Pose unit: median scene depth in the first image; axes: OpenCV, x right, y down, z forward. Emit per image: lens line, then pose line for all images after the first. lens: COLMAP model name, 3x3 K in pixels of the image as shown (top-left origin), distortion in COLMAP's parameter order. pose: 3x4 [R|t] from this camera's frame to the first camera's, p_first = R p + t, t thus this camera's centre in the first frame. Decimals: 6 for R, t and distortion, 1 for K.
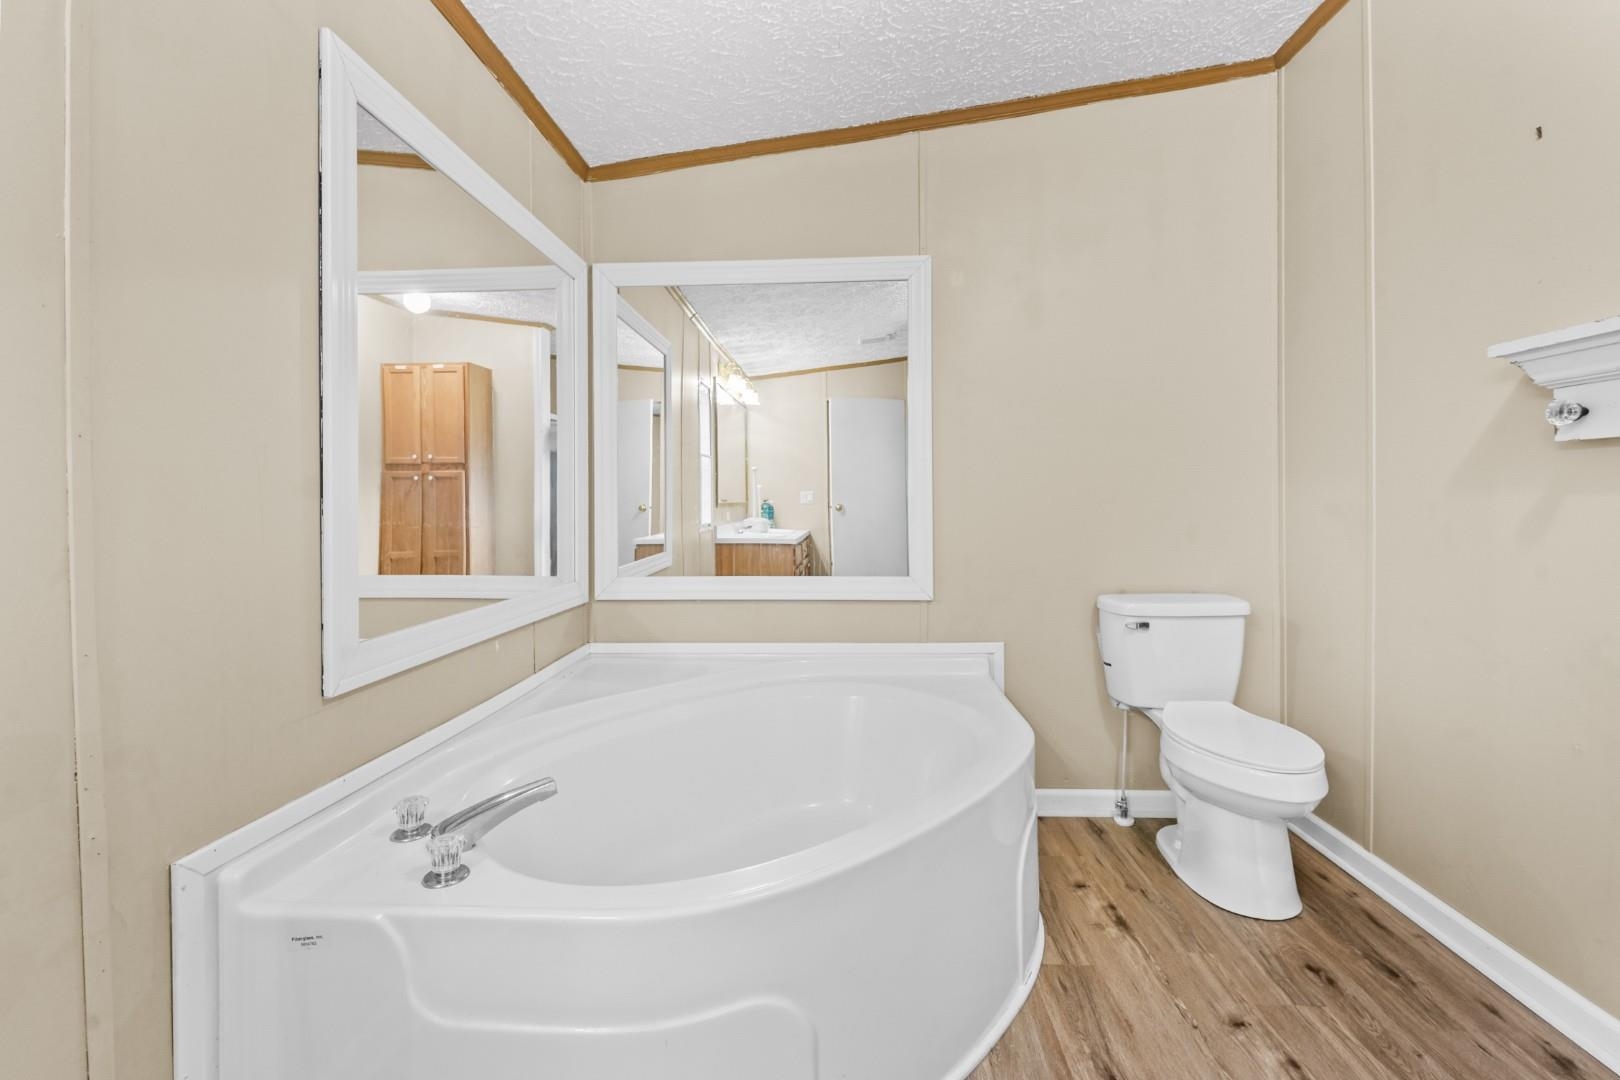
lens RADIAL K [[688.8, 0, 811.9], [0, 688.8, 491.7], [0, 0, 1]] dist [-0.002404, -0.000138]
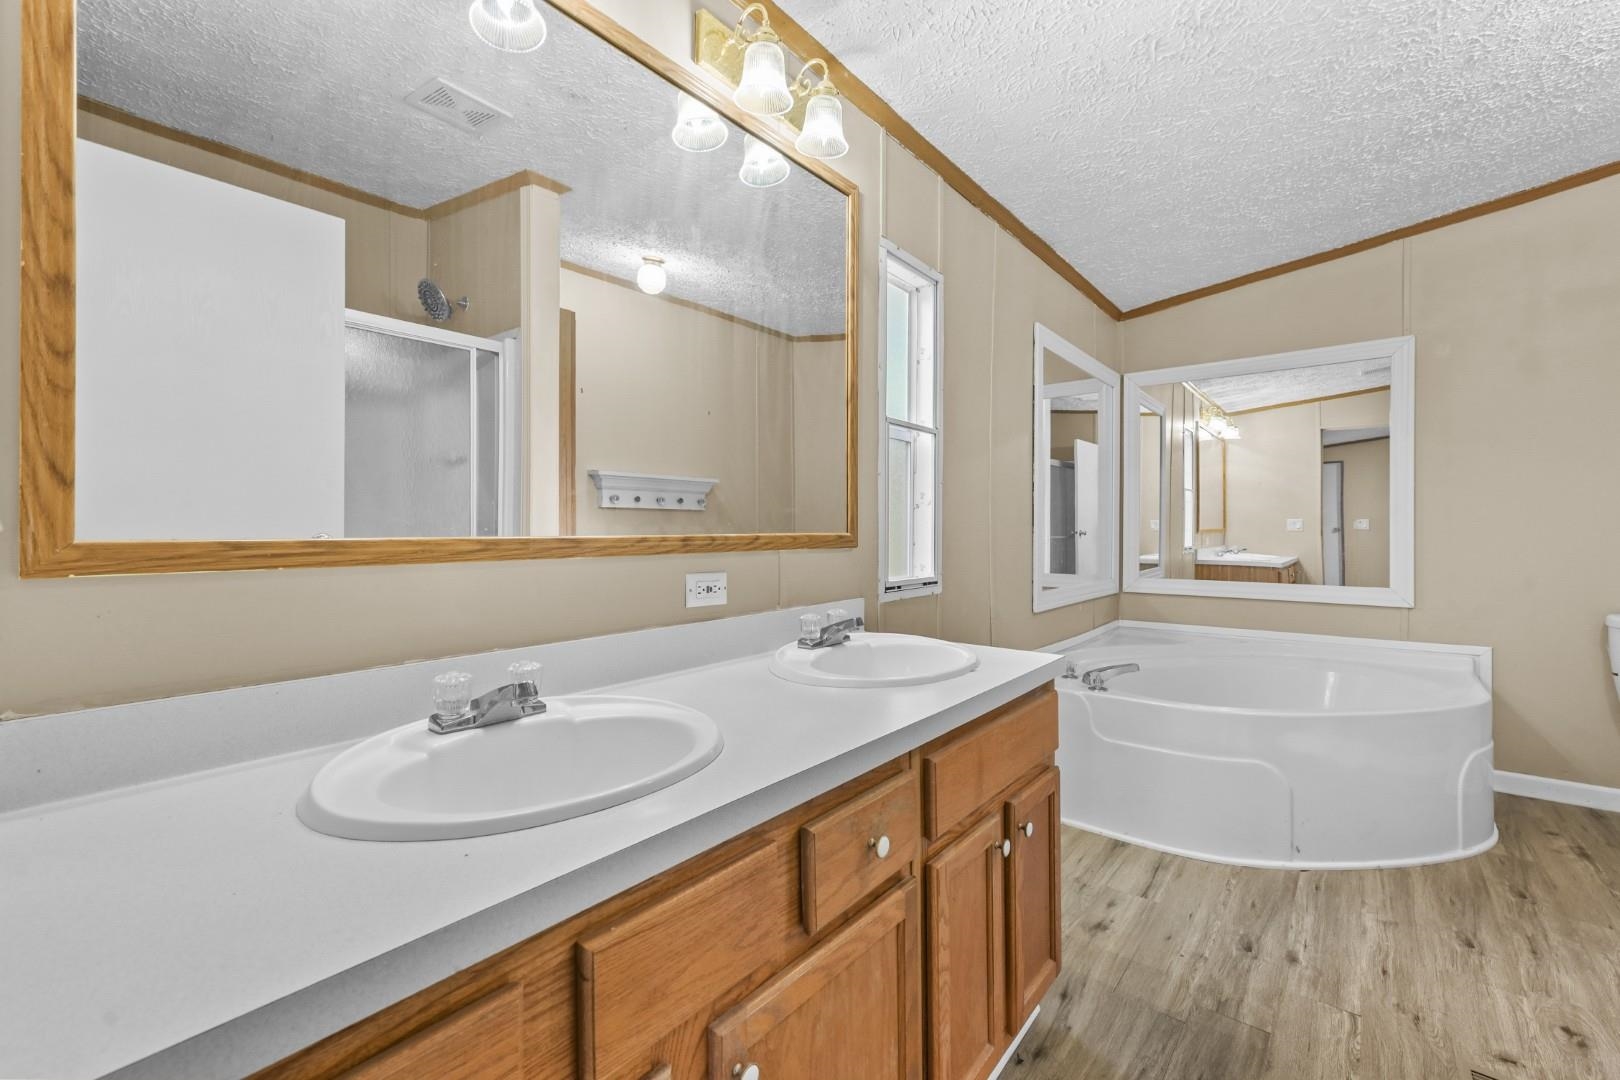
lens RADIAL K [[677.2, 0, 804.4], [0, 677.2, 532.7], [0, 0, 1]] dist [-0.002152, -0.000328]
pose [[0.805597, 0.010652, -0.592368, 0.008243], [0.002993, 0.999752, 0.022049, -0.011000], [0.592456, -0.019535, 0.805366, -0.651035]]
